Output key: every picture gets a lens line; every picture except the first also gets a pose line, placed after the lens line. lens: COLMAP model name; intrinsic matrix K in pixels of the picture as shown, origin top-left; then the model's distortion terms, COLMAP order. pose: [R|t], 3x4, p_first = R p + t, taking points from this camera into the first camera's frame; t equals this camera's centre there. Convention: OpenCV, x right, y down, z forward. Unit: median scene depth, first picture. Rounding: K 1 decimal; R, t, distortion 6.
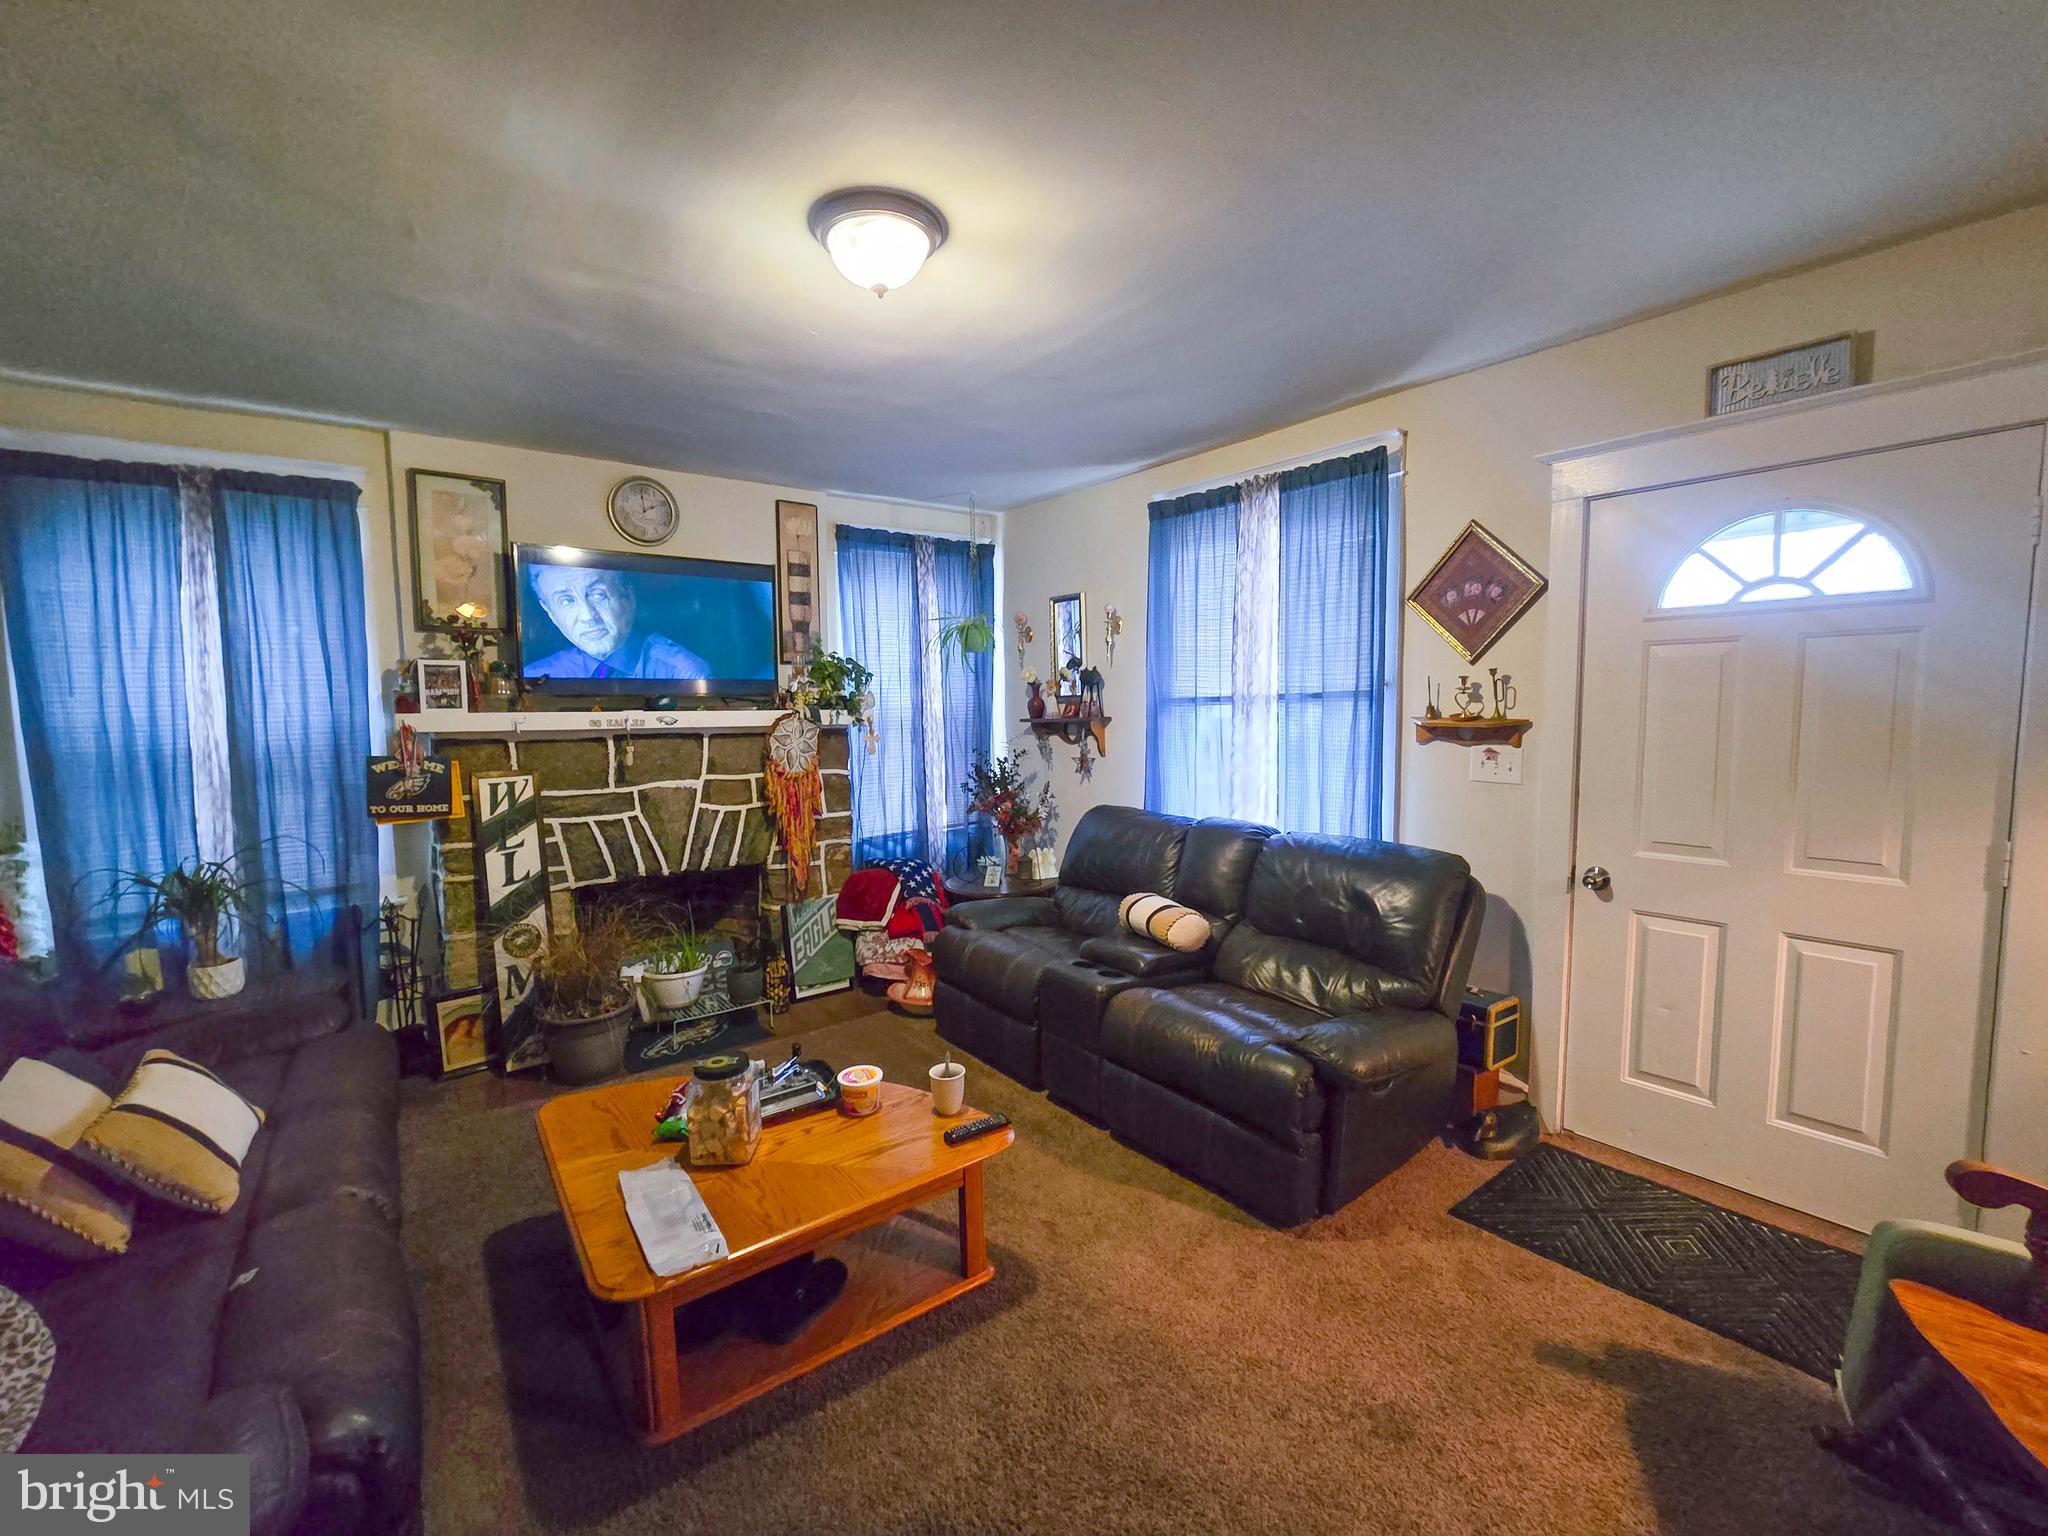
lens RADIAL K [[853.9, 0, 1020.6], [0, 853.9, 775.8], [0, 0, 1]] dist [-0.009077, 0.000336]
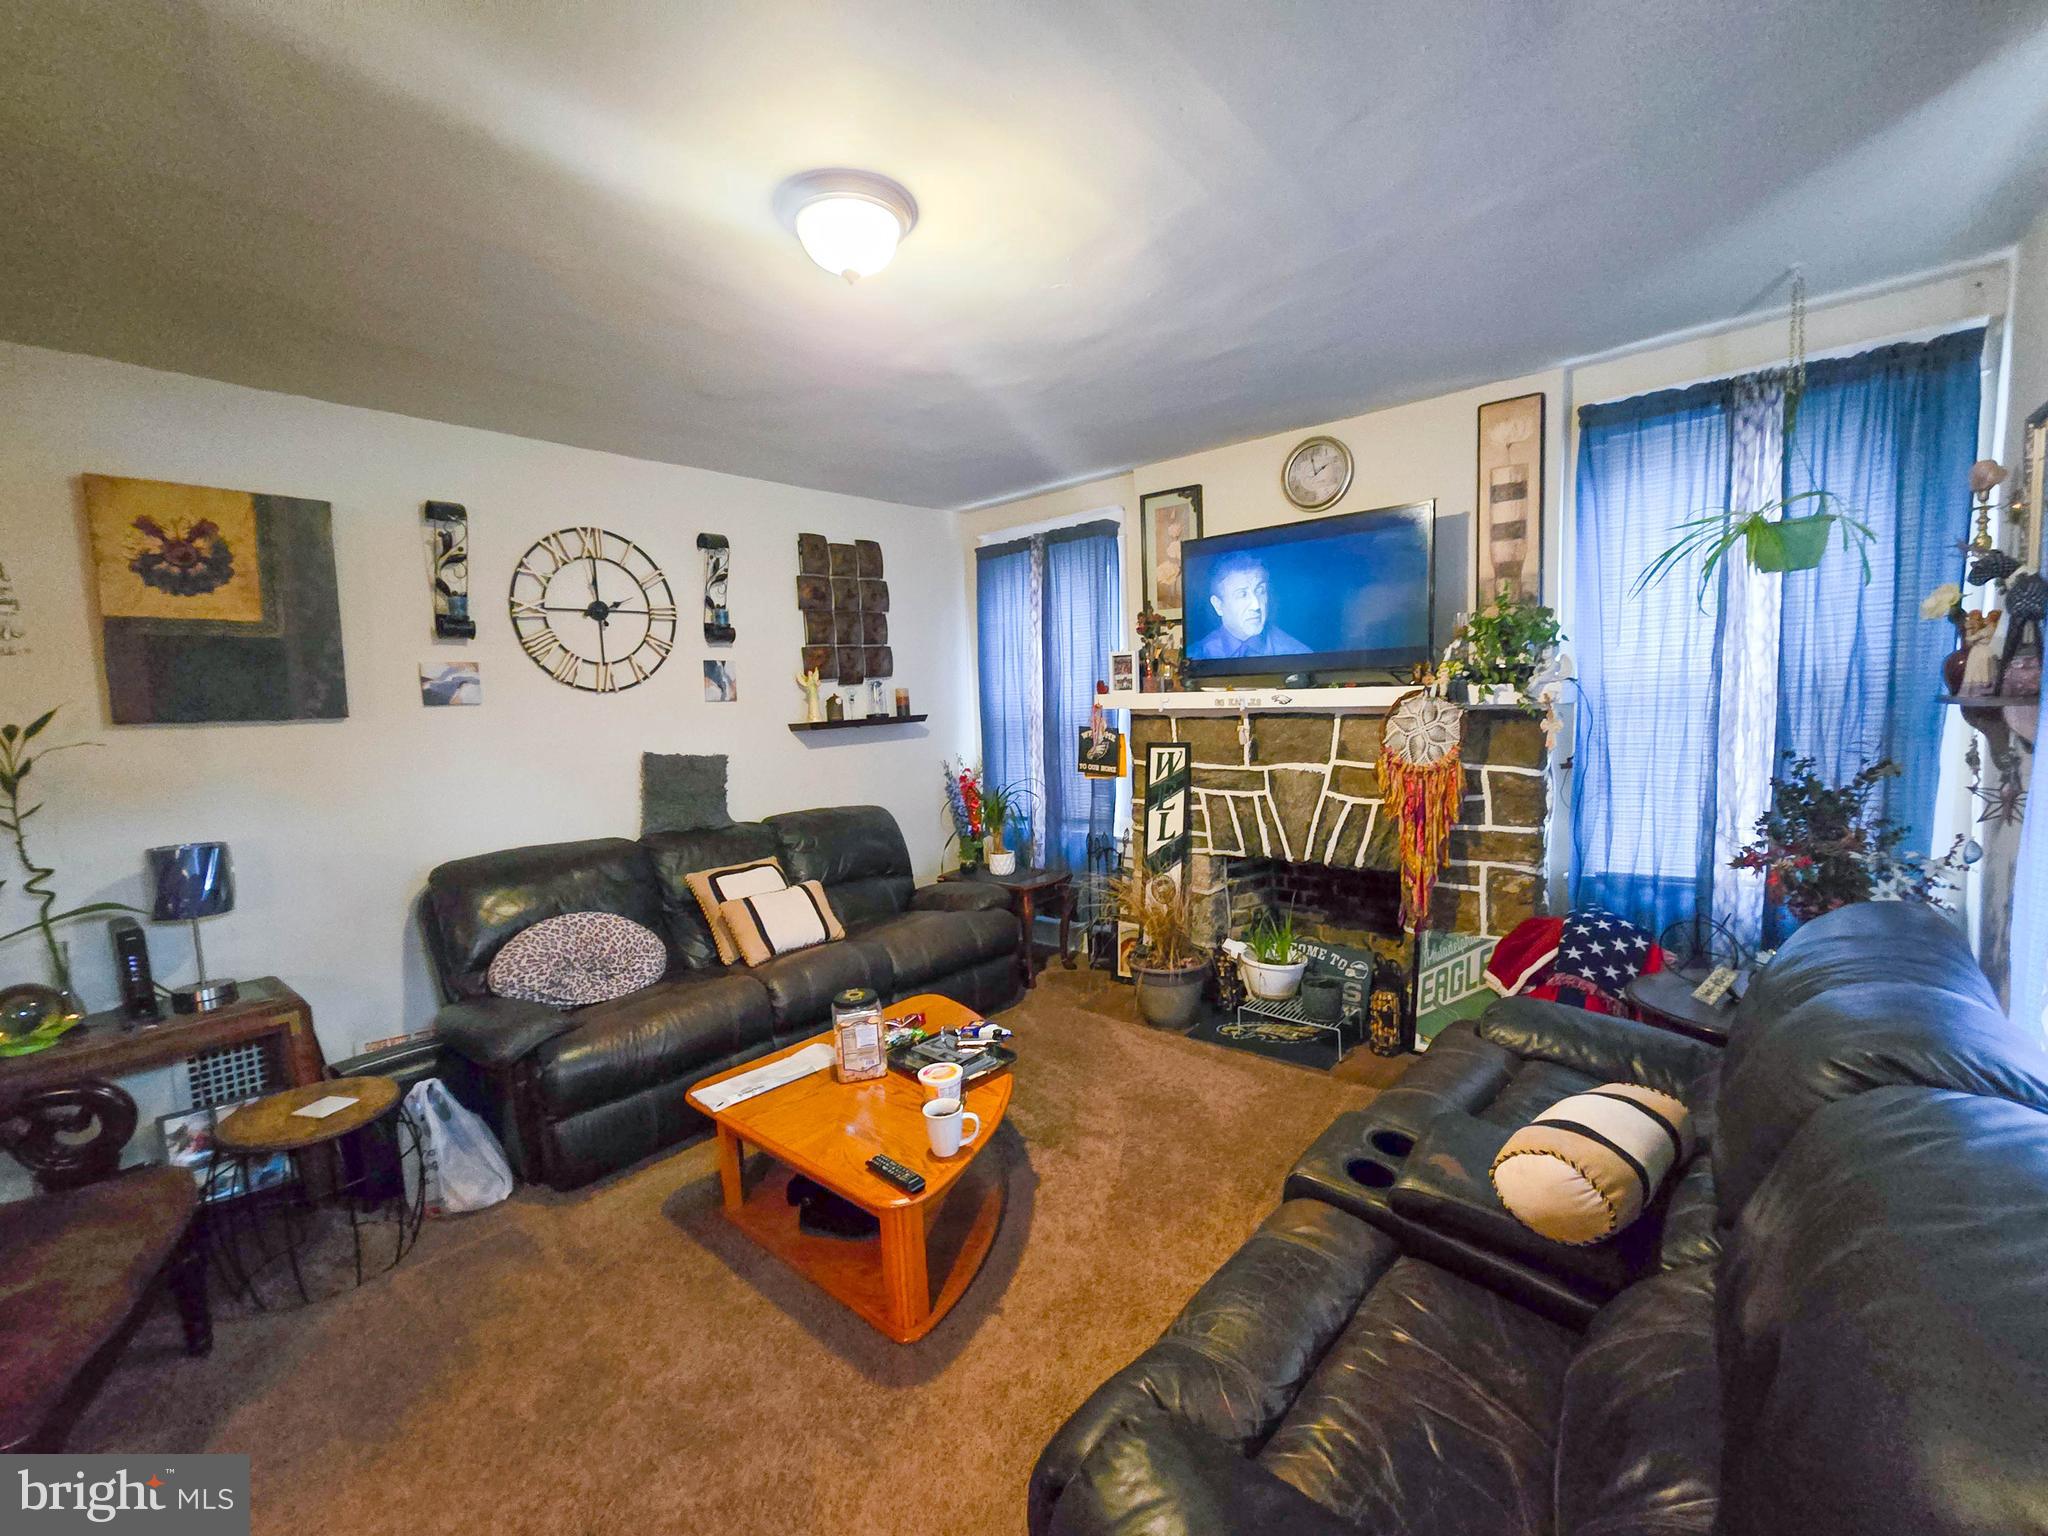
lens RADIAL K [[853.9, 0, 1020.6], [0, 853.9, 775.8], [0, 0, 1]] dist [-0.009077, 0.000336]
pose [[0.215641, 0.096707, -0.971672, 0.457031], [-0.047363, 0.994948, 0.088513, -0.051076], [0.975323, 0.026934, 0.219132, 0.516638]]
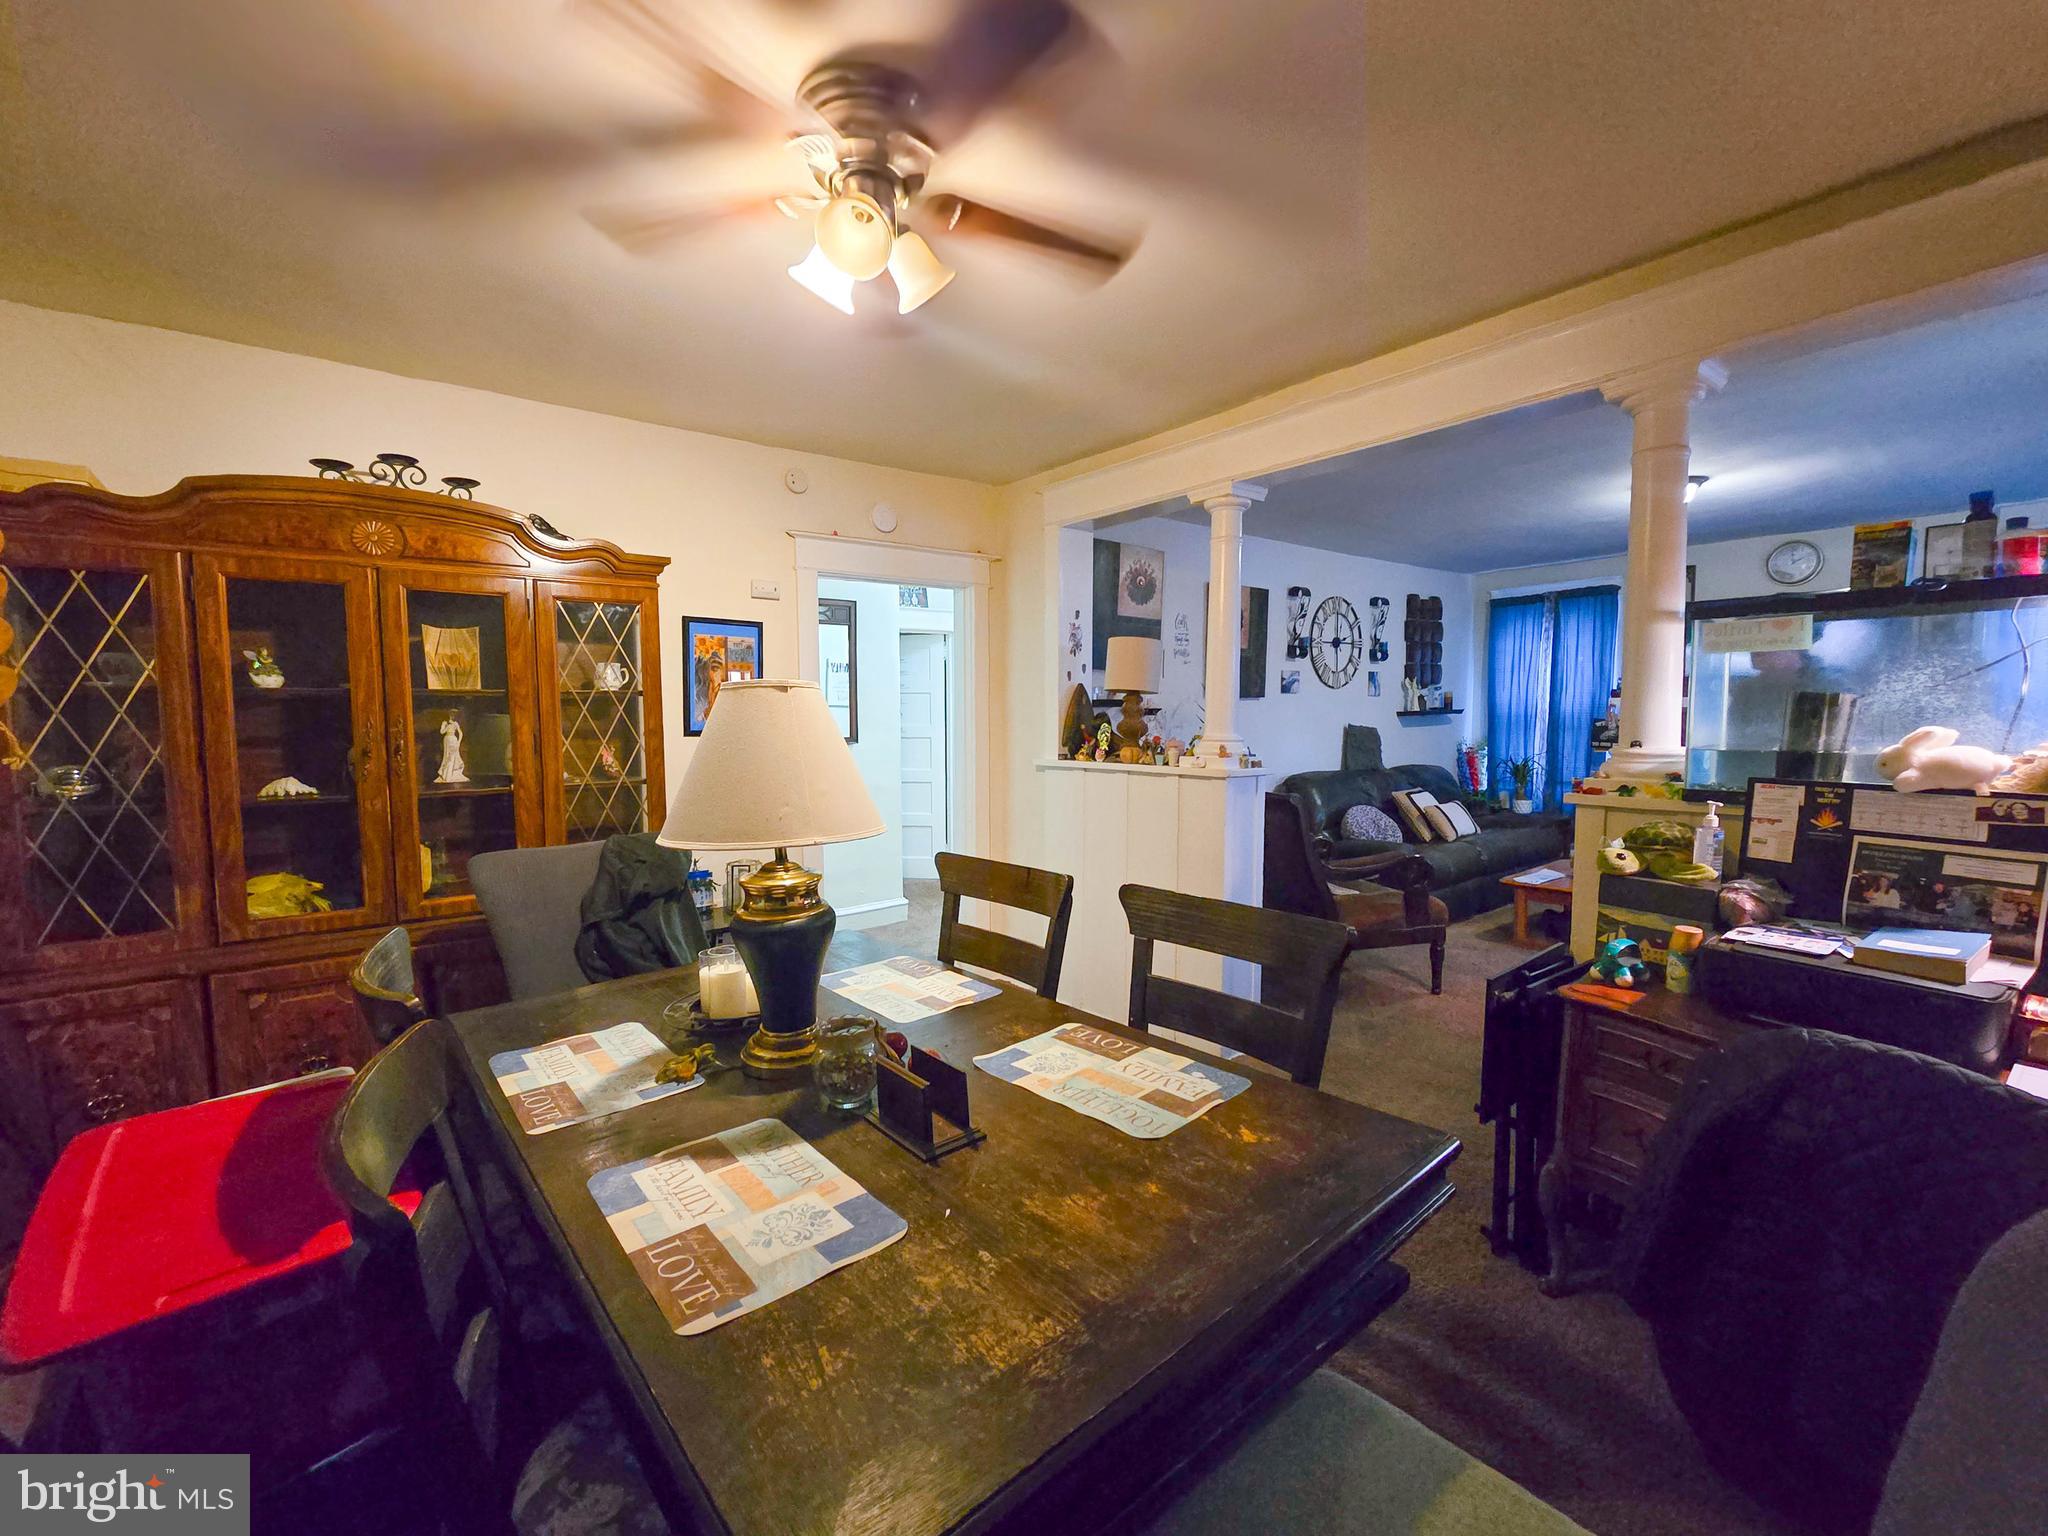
lens RADIAL K [[853.9, 0, 1020.6], [0, 853.9, 775.8], [0, 0, 1]] dist [-0.009077, 0.000336]
pose [[0.019491, 0.092647, -0.995508, 1.110095], [-0.076261, 0.992934, 0.090914, 0.028321], [0.996897, 0.074147, 0.026418, -0.388559]]
